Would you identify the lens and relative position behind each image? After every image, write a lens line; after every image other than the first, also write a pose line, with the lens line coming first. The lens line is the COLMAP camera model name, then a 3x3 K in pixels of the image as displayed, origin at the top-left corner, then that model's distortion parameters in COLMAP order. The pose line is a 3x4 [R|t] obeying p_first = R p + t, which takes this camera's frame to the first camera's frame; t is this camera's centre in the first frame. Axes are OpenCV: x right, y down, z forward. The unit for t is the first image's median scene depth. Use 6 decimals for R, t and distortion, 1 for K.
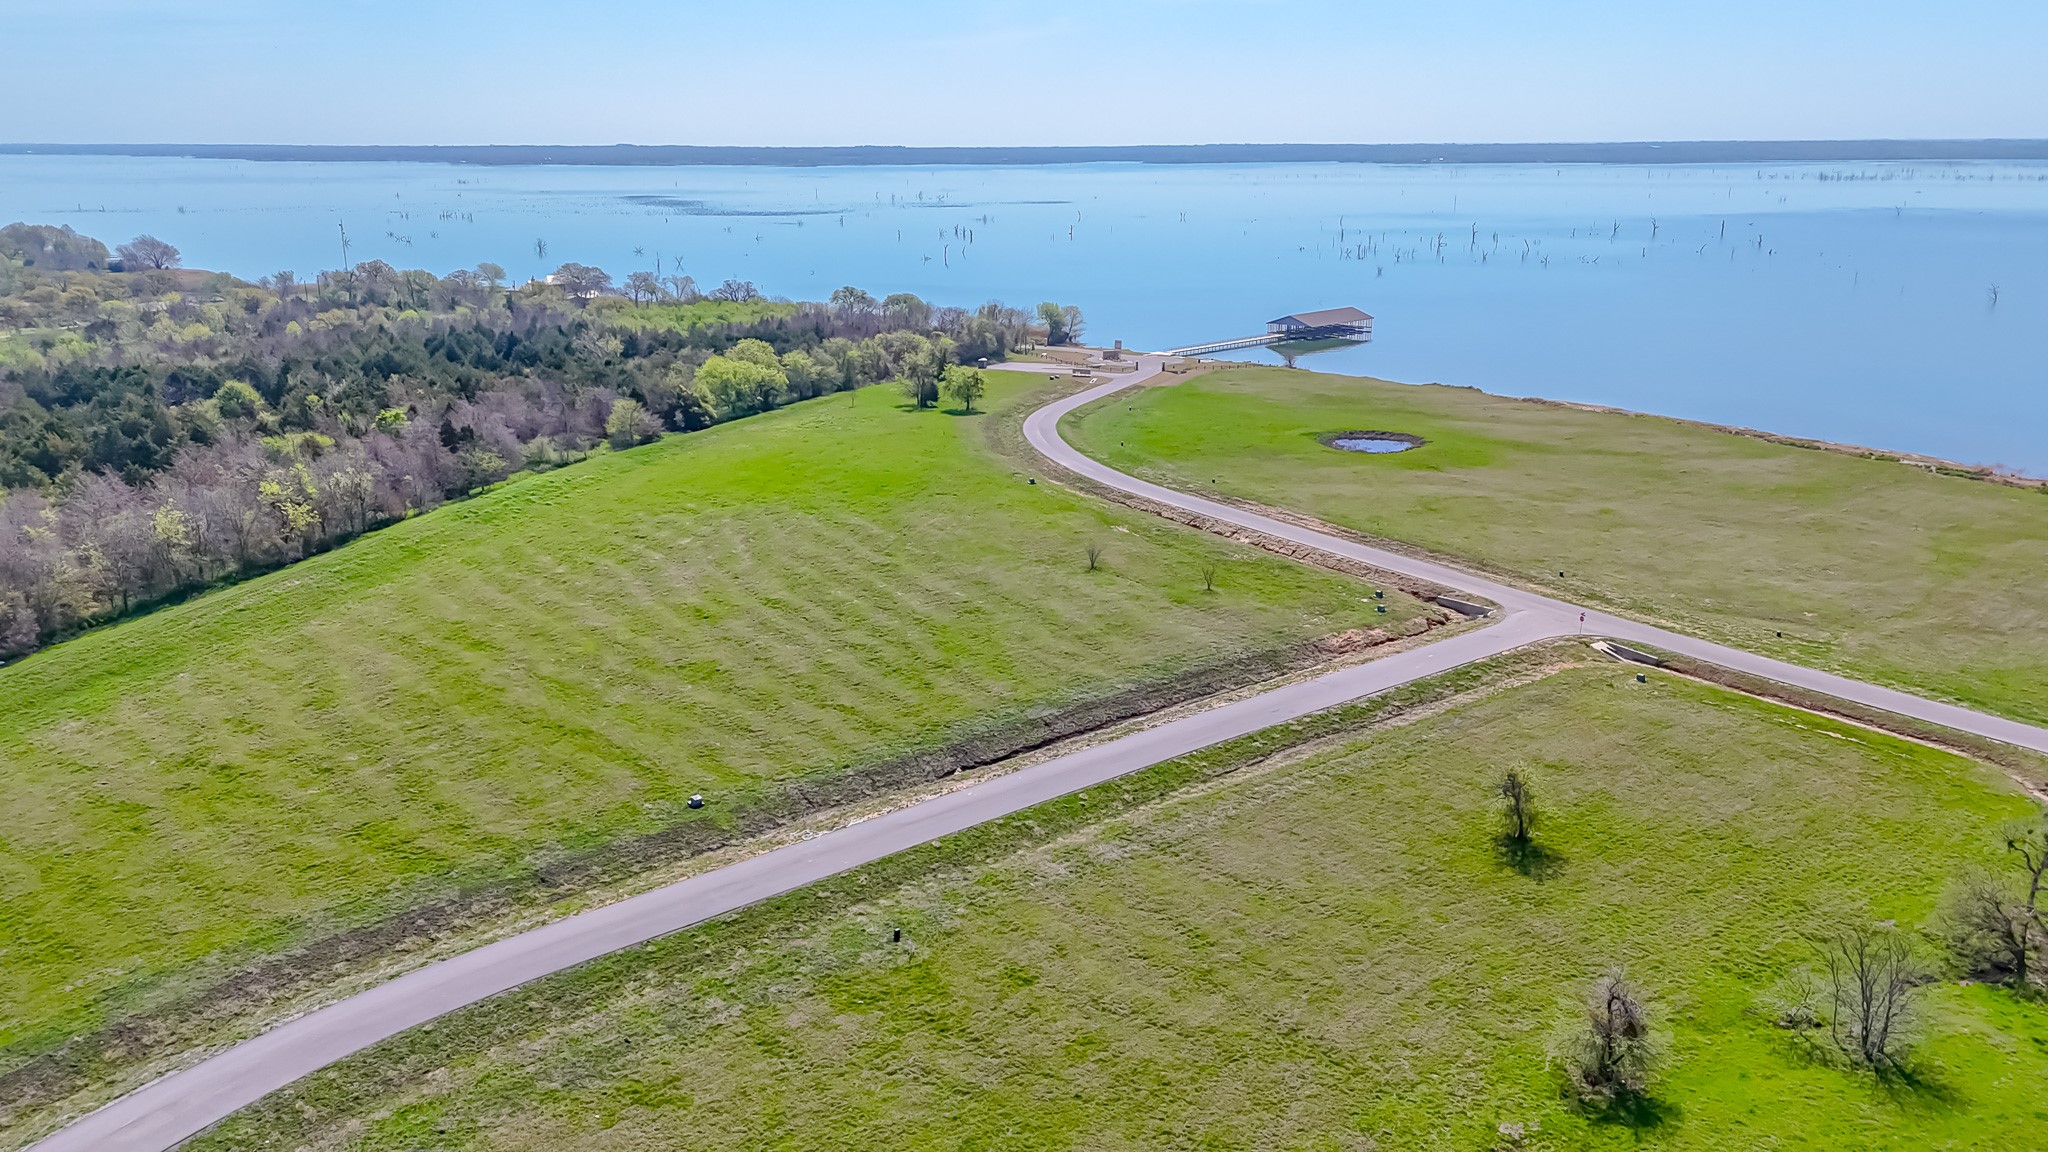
lens RADIAL K [[1502.6, 0, 1025.2], [0, 1502.6, 585.4], [0, 0, 1]] dist [0.079663, -0.078140]
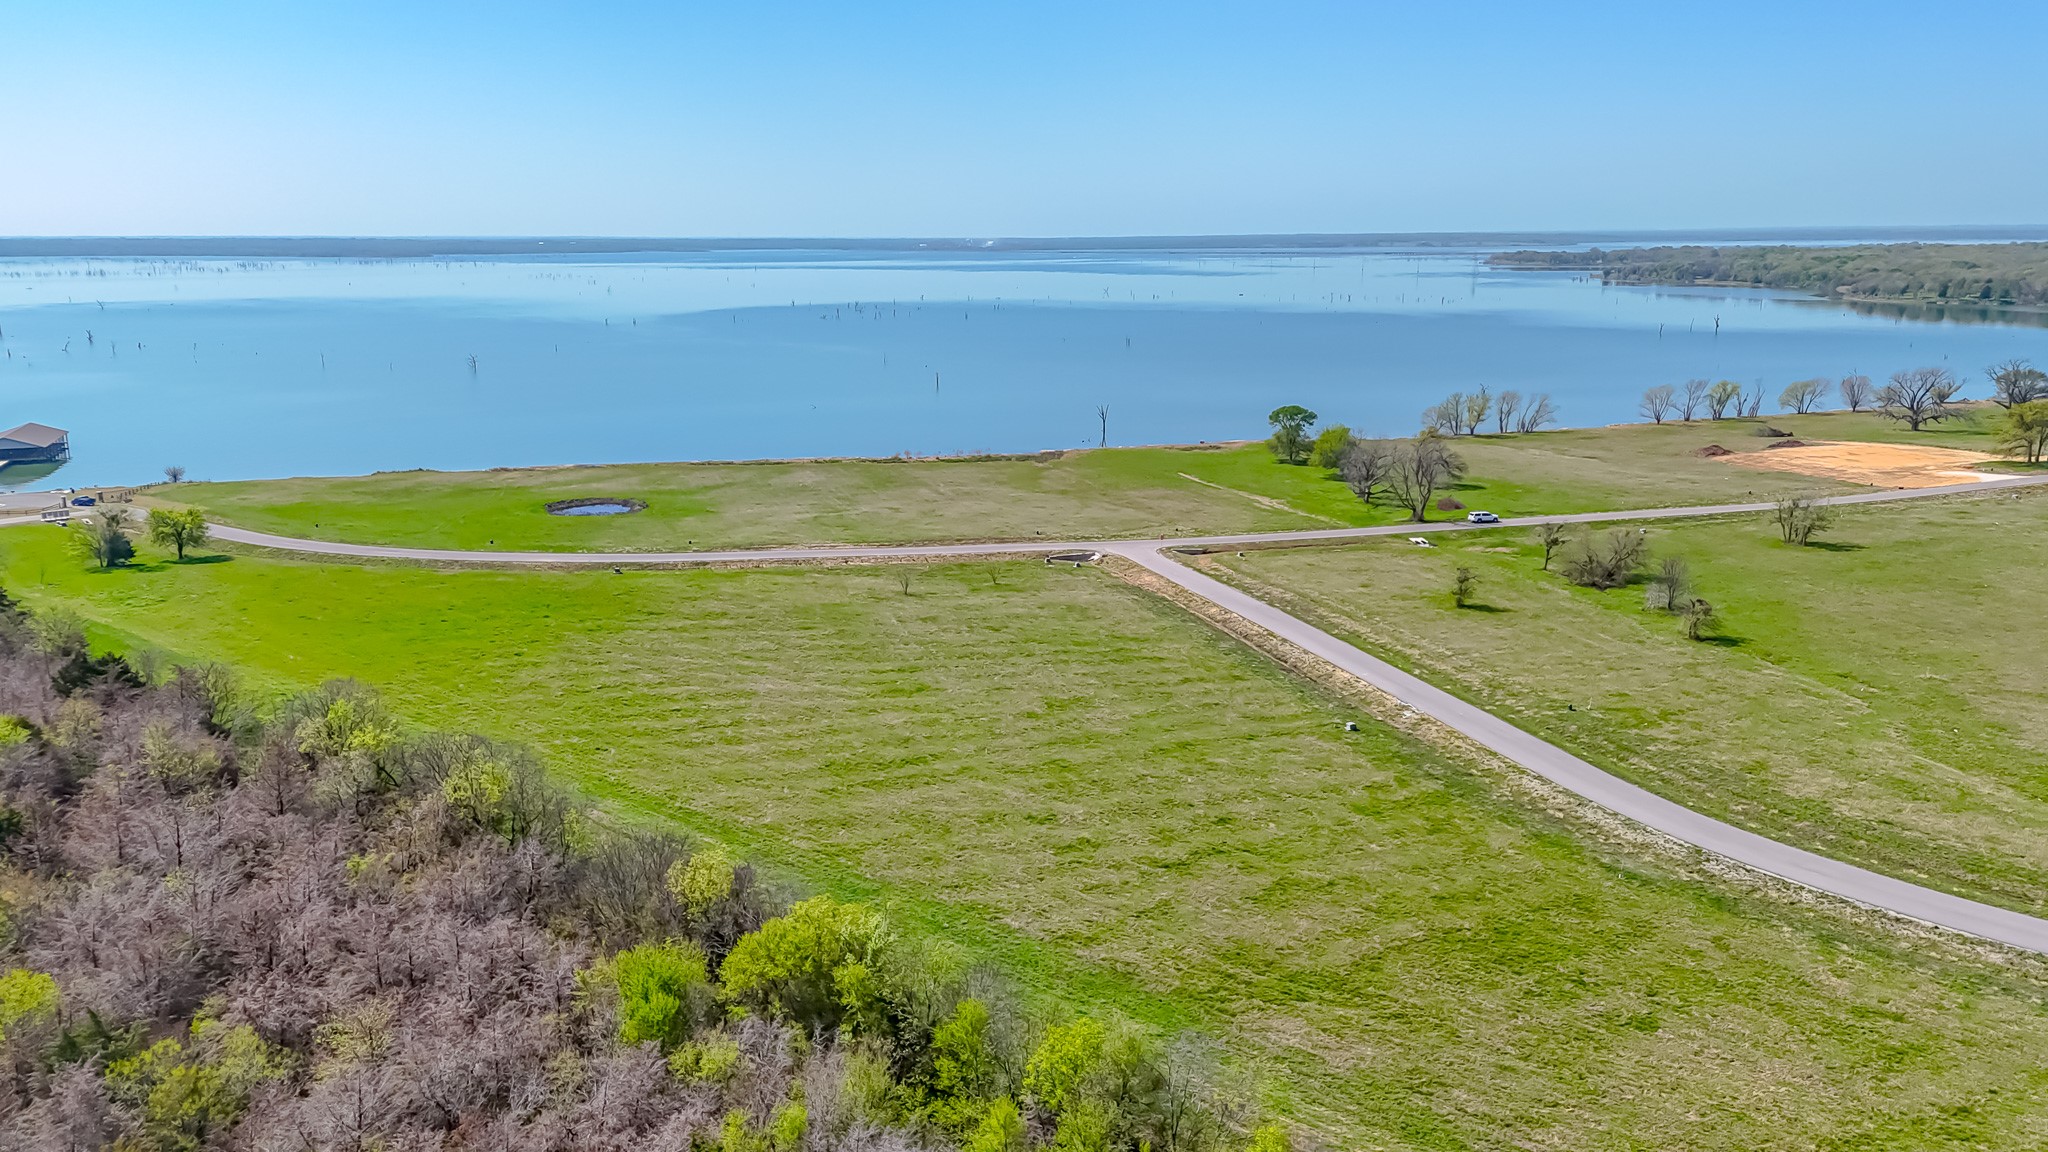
lens RADIAL K [[1502.6, 0, 1022.3], [0, 1502.6, 572.3], [0, 0, 1]] dist [0.079663, -0.078140]
pose [[0.380038, -0.200400, 0.903001, -0.902725], [0.262062, 0.959575, 0.102663, -0.116792], [-0.887071, 0.197626, 0.417192, 0.425506]]
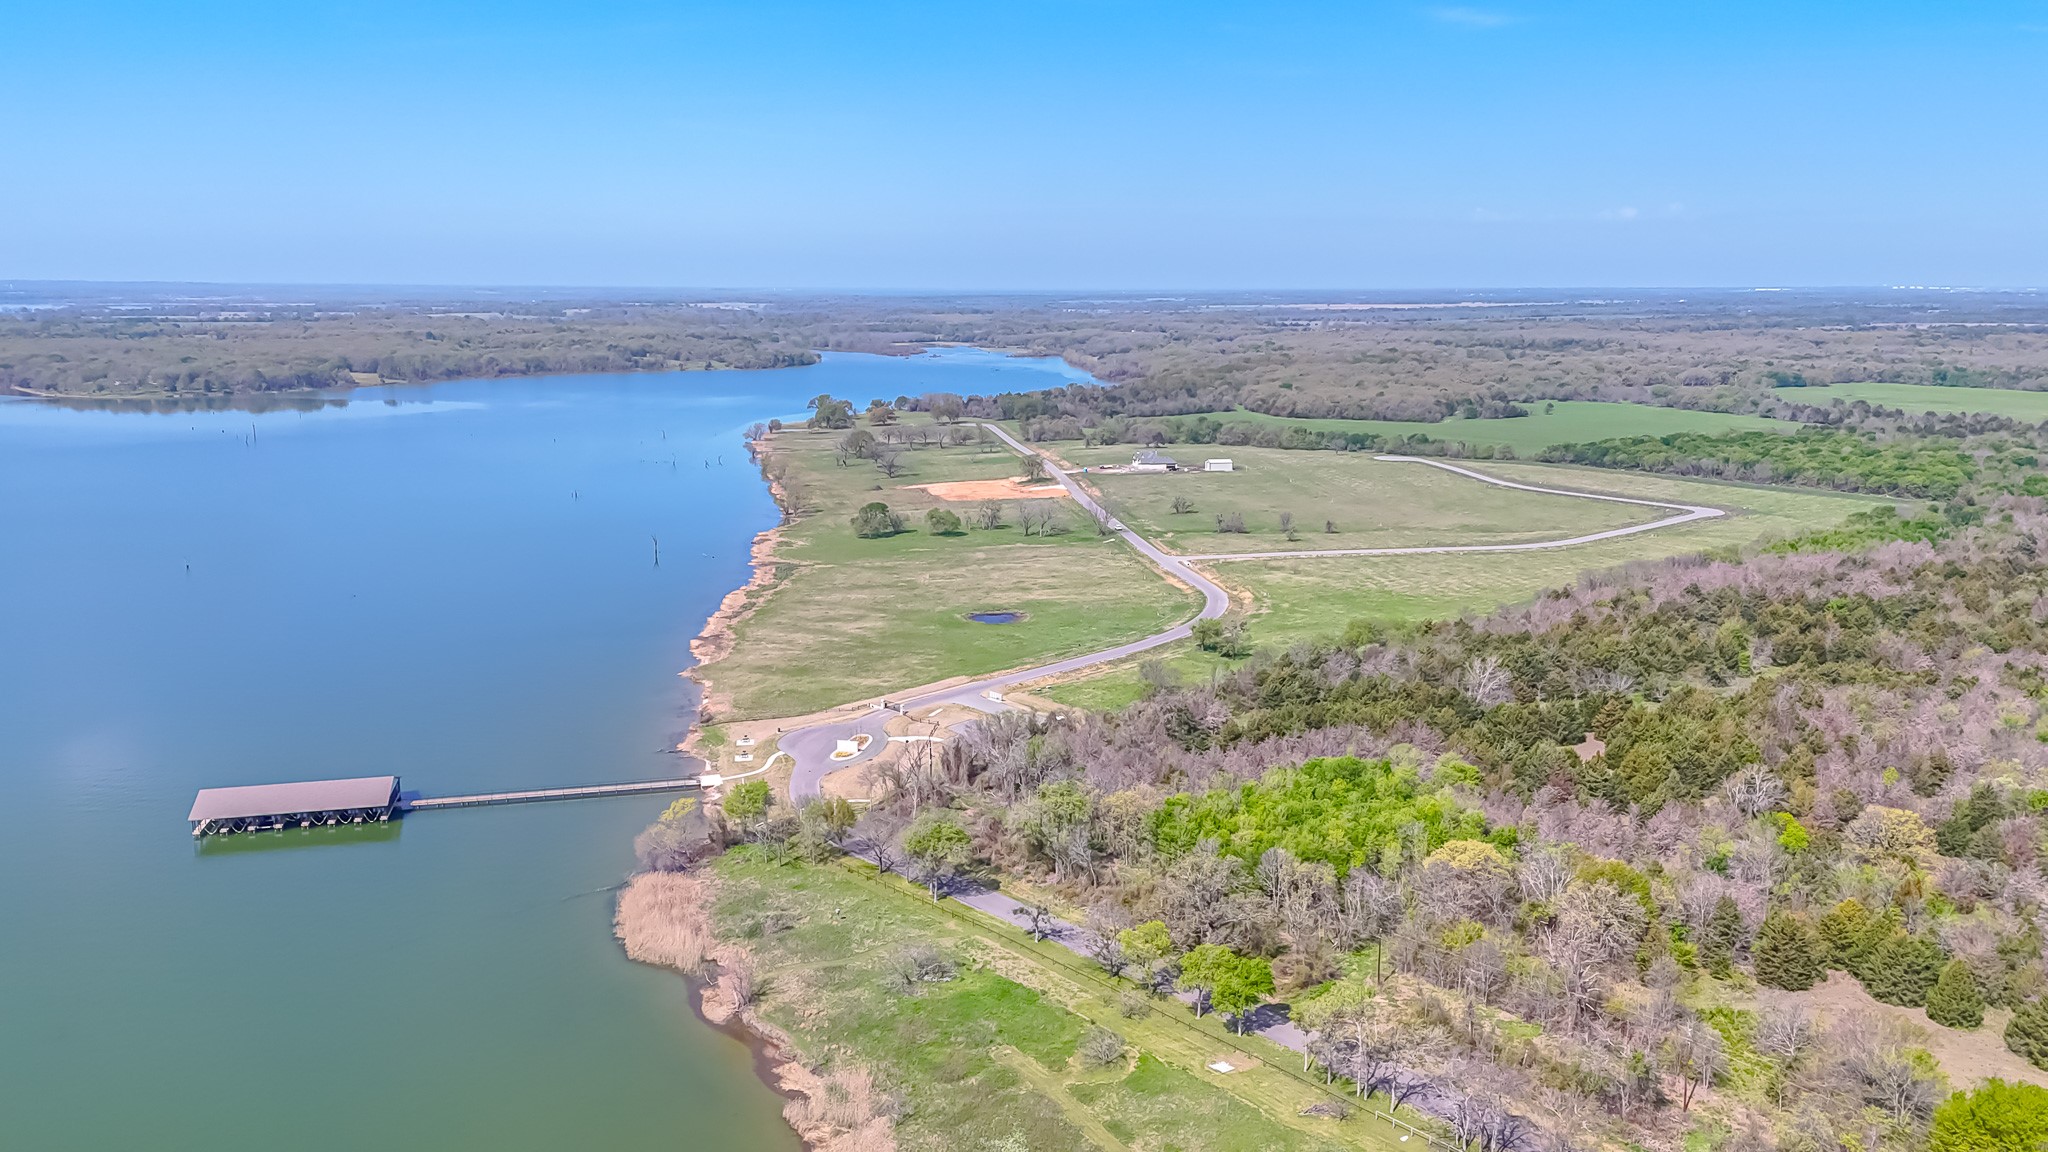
lens RADIAL K [[1502.6, 0, 1025.8], [0, 1502.6, 570.4], [0, 0, 1]] dist [0.079663, -0.078140]
pose [[-0.854250, -0.096035, 0.510915, -0.870881], [0.144979, 0.899789, 0.411535, -1.113961], [-0.499237, 0.425625, -0.754722, 3.060771]]
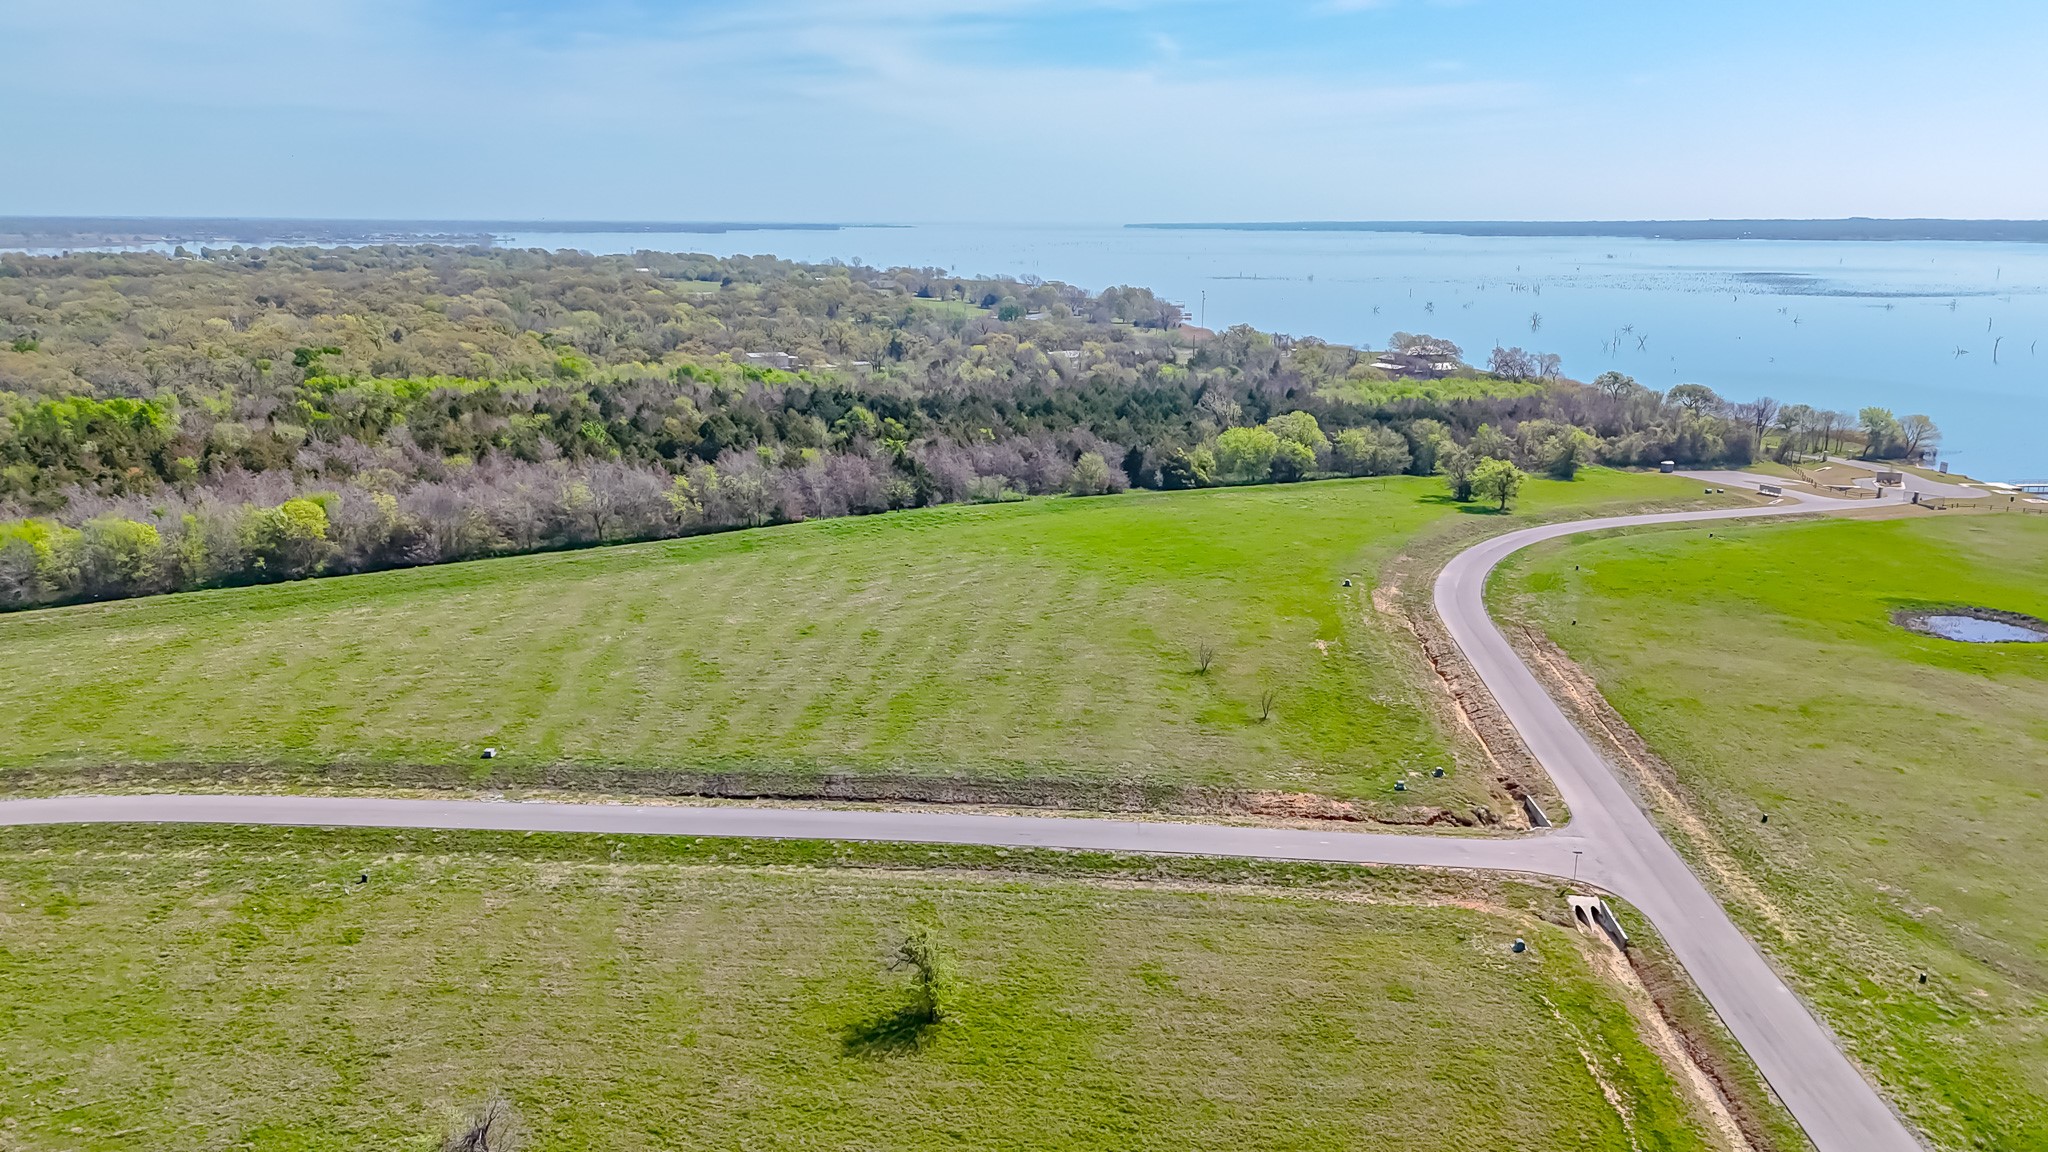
lens RADIAL K [[1502.6, 0, 1026.9], [0, 1502.6, 577.7], [0, 0, 1]] dist [0.079663, -0.078140]
pose [[0.733794, 0.161231, -0.659963, 0.539464], [-0.194459, 0.980632, 0.023357, -0.065474], [0.650947, 0.111197, 0.750935, 0.221016]]
